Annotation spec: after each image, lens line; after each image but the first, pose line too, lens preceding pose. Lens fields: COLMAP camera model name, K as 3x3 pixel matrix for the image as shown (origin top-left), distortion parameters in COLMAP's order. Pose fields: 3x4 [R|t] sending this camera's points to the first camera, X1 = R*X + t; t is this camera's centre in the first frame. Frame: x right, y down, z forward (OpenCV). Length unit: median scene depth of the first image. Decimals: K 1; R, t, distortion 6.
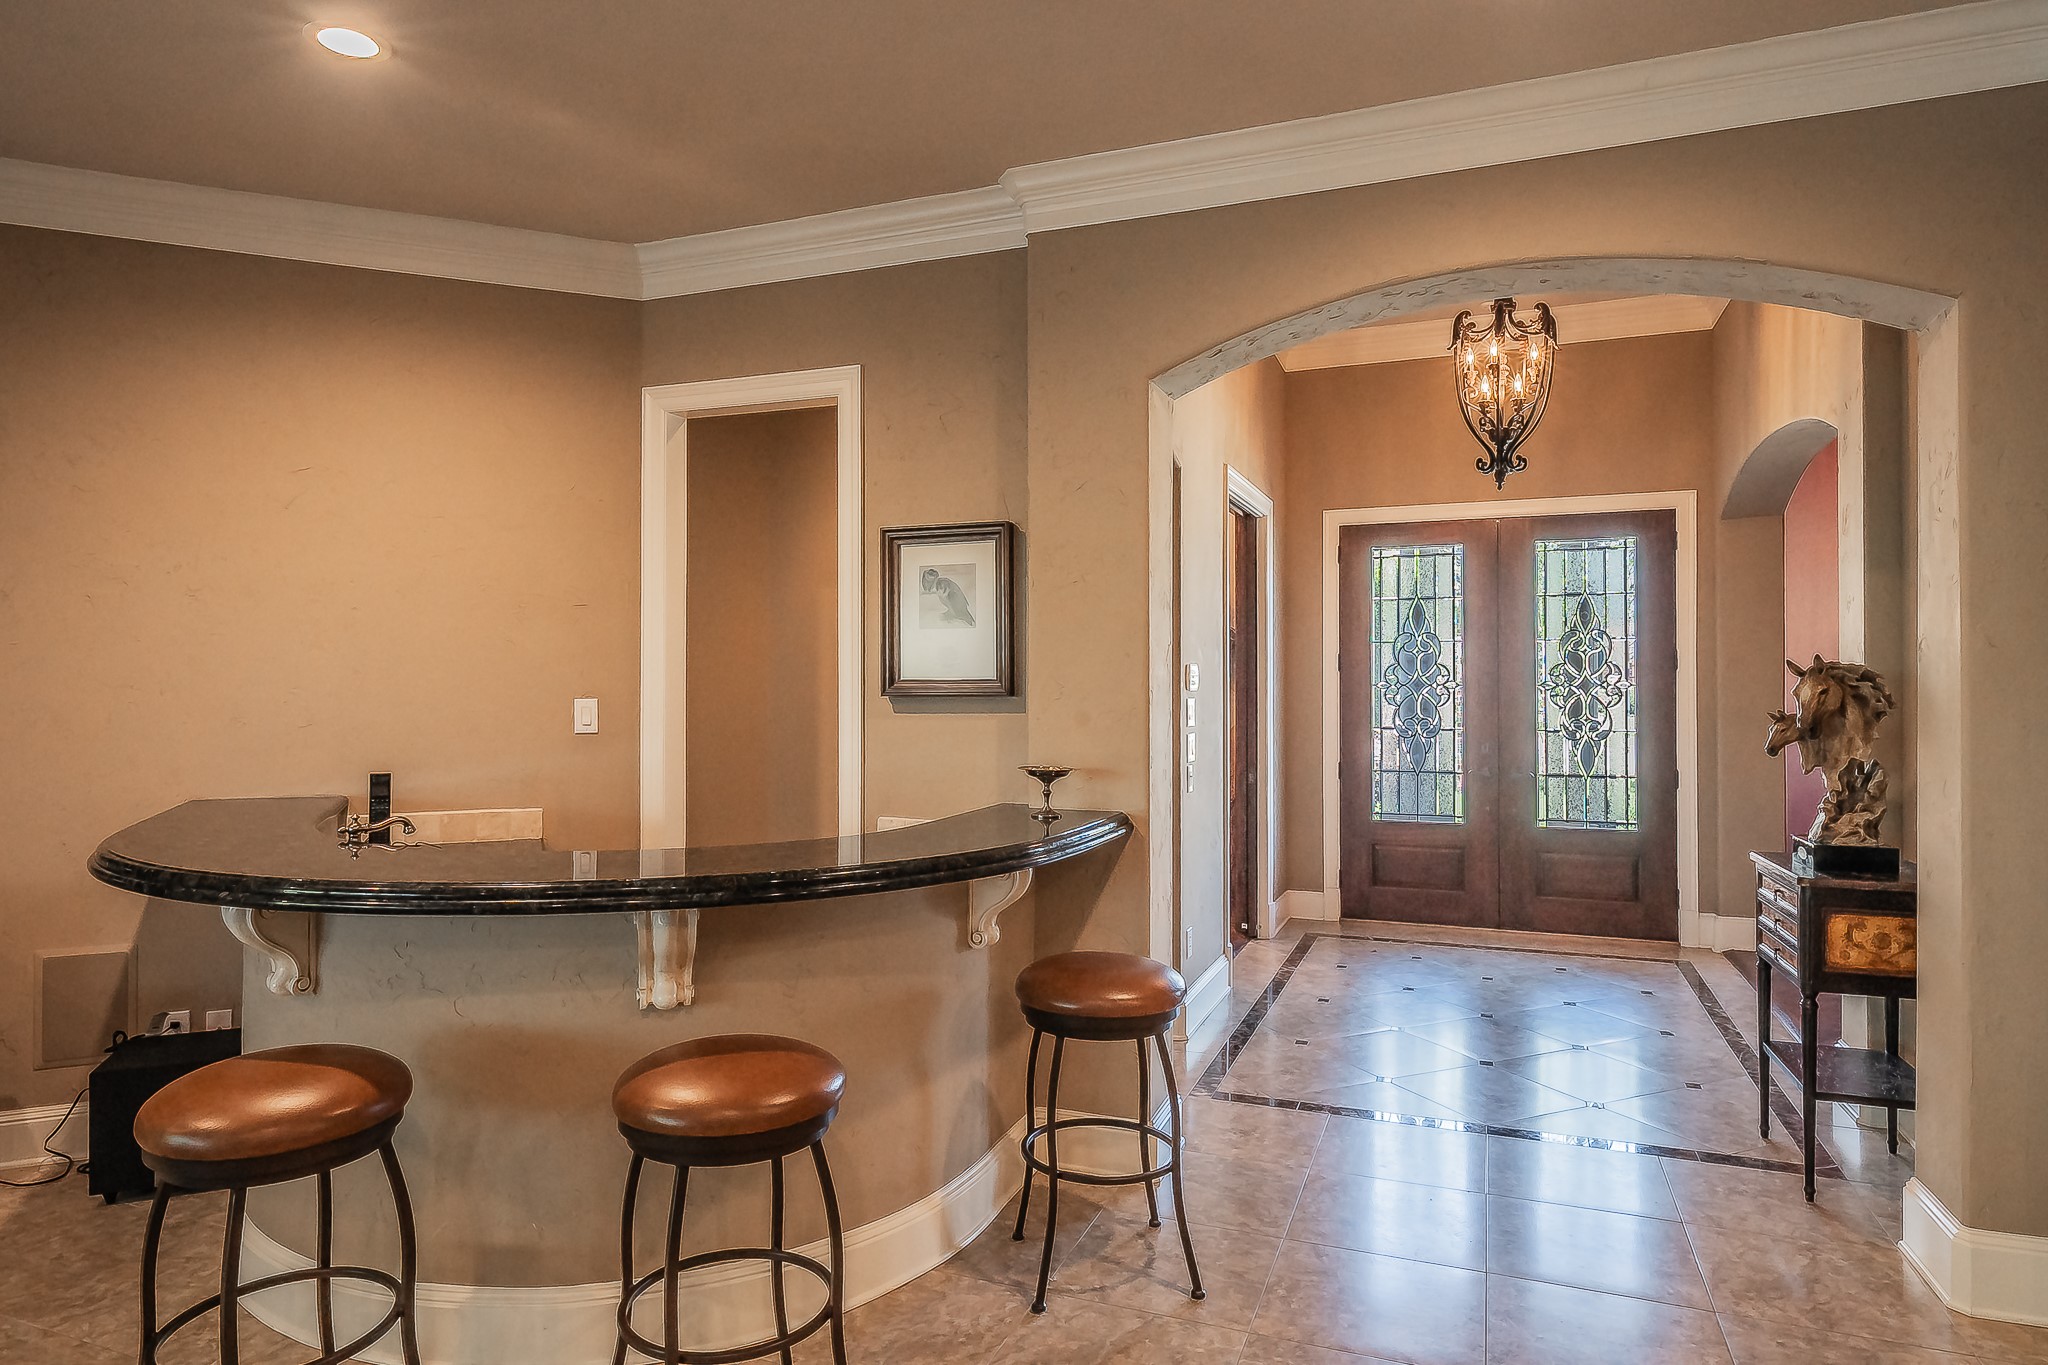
lens RADIAL K [[1178.3, 0, 1005.1], [0, 1178.3, 679.1], [0, 0, 1]] dist [-0.006178, -0.000736]
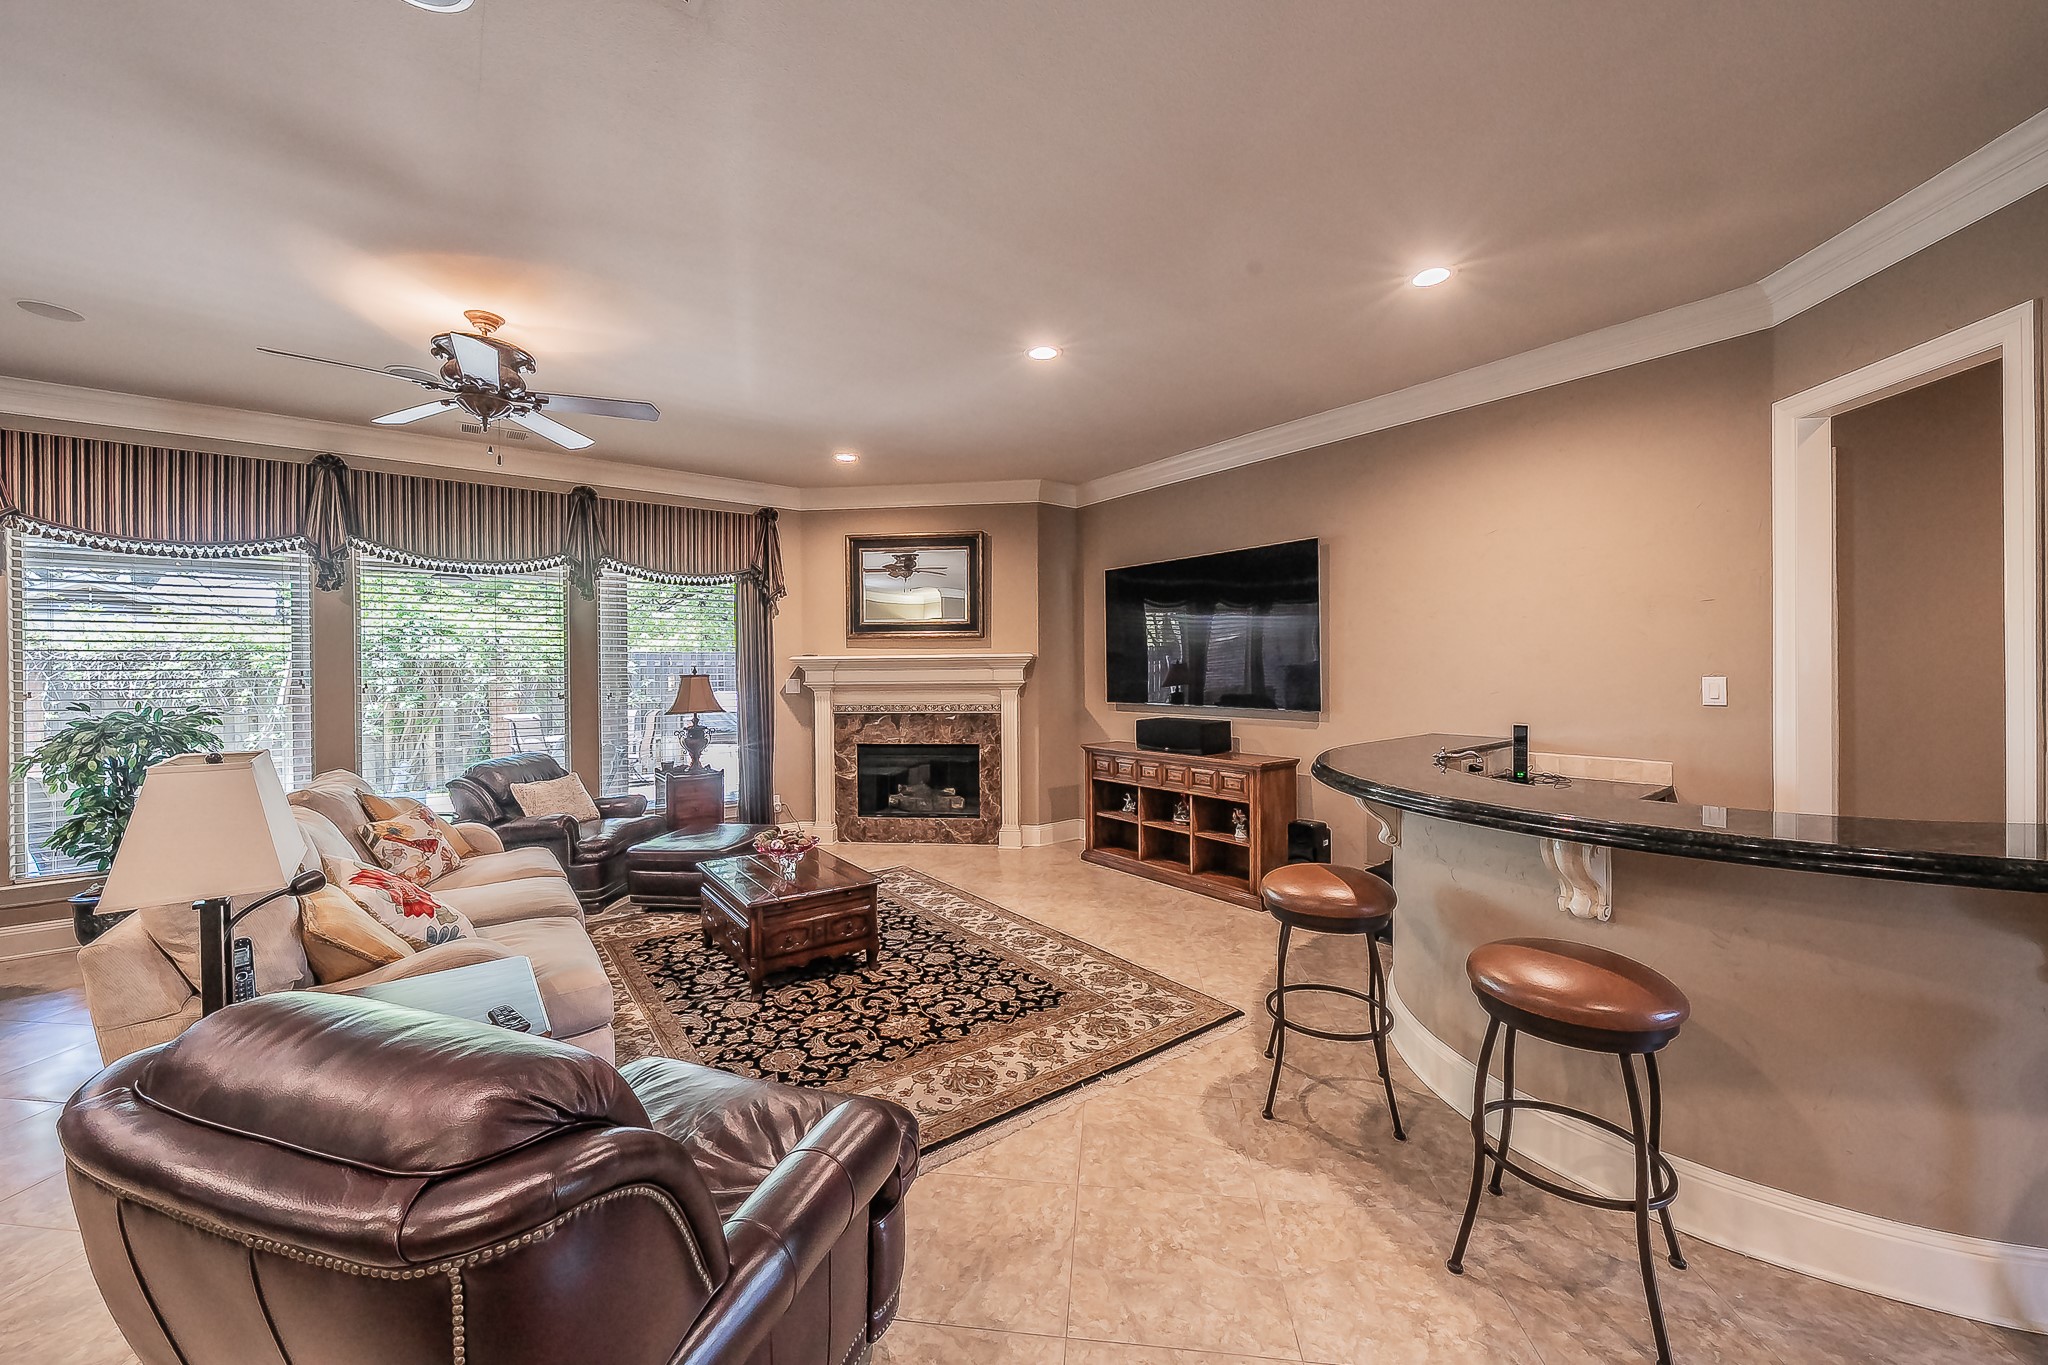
lens RADIAL K [[743.9, 0, 1023.5], [0, 743.9, 674.9], [0, 0, 1]] dist [-0.004309, -0.000530]
pose [[0.244270, 0.004159, -0.969698, 0.212779], [0.011277, 0.999911, 0.007129, 0.000860], [0.969642, -0.012677, 0.244201, 0.127525]]
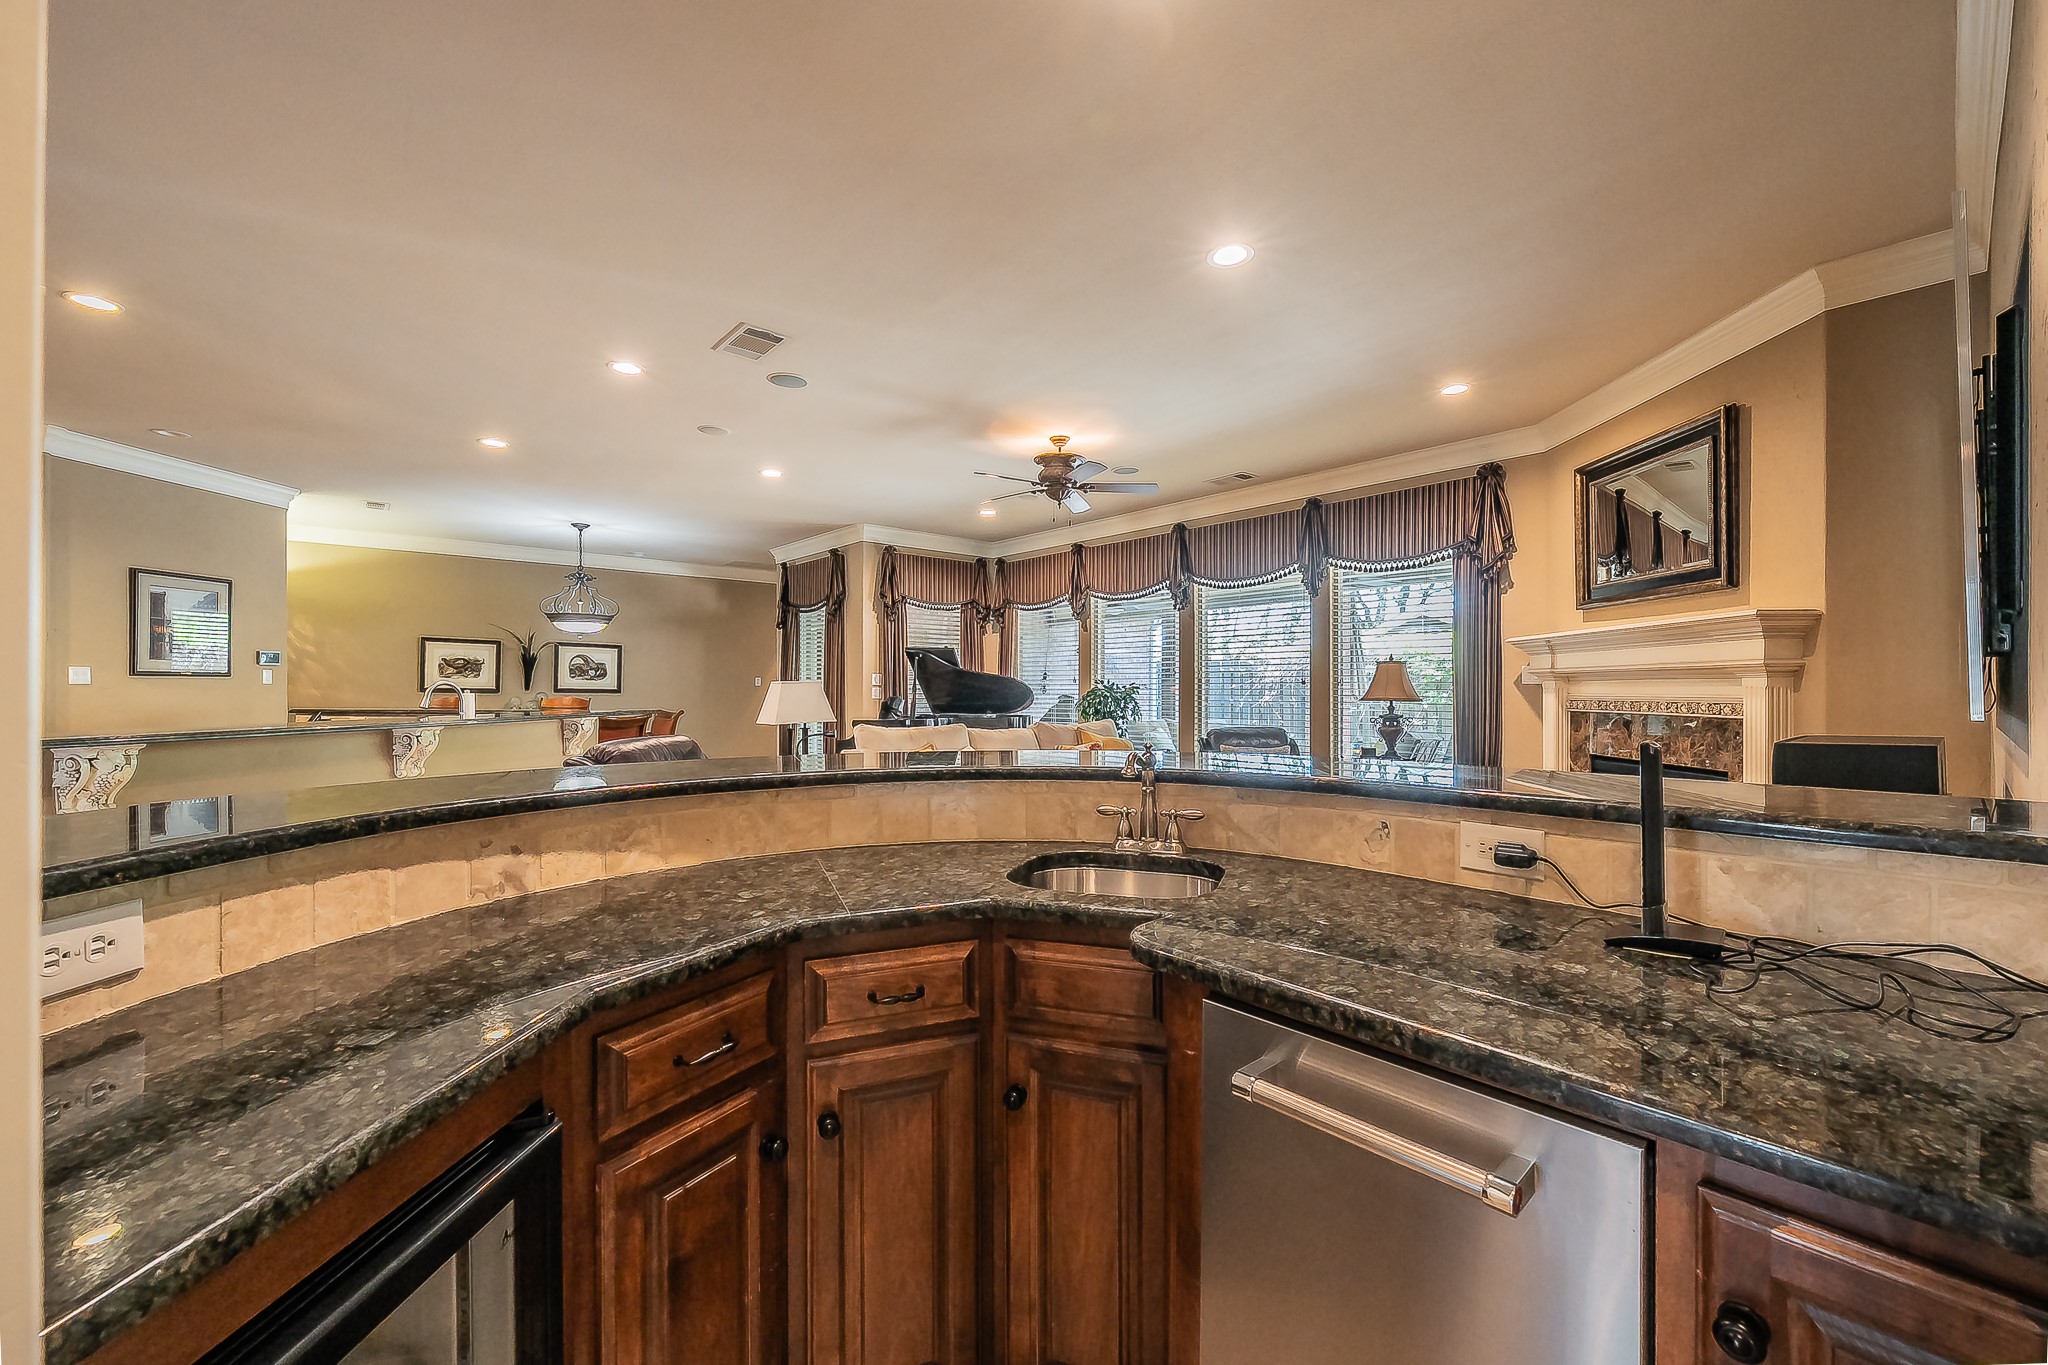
lens RADIAL K [[788.2, 0, 1031.1], [0, 788.2, 685.8], [0, 0, 1]] dist [-0.014317, -0.000469]
pose [[-0.951690, -0.000395, -0.307059, -0.213726], [0.001134, 0.999988, -0.004800, 0.053848], [0.307057, -0.004917, -0.951678, 1.030875]]
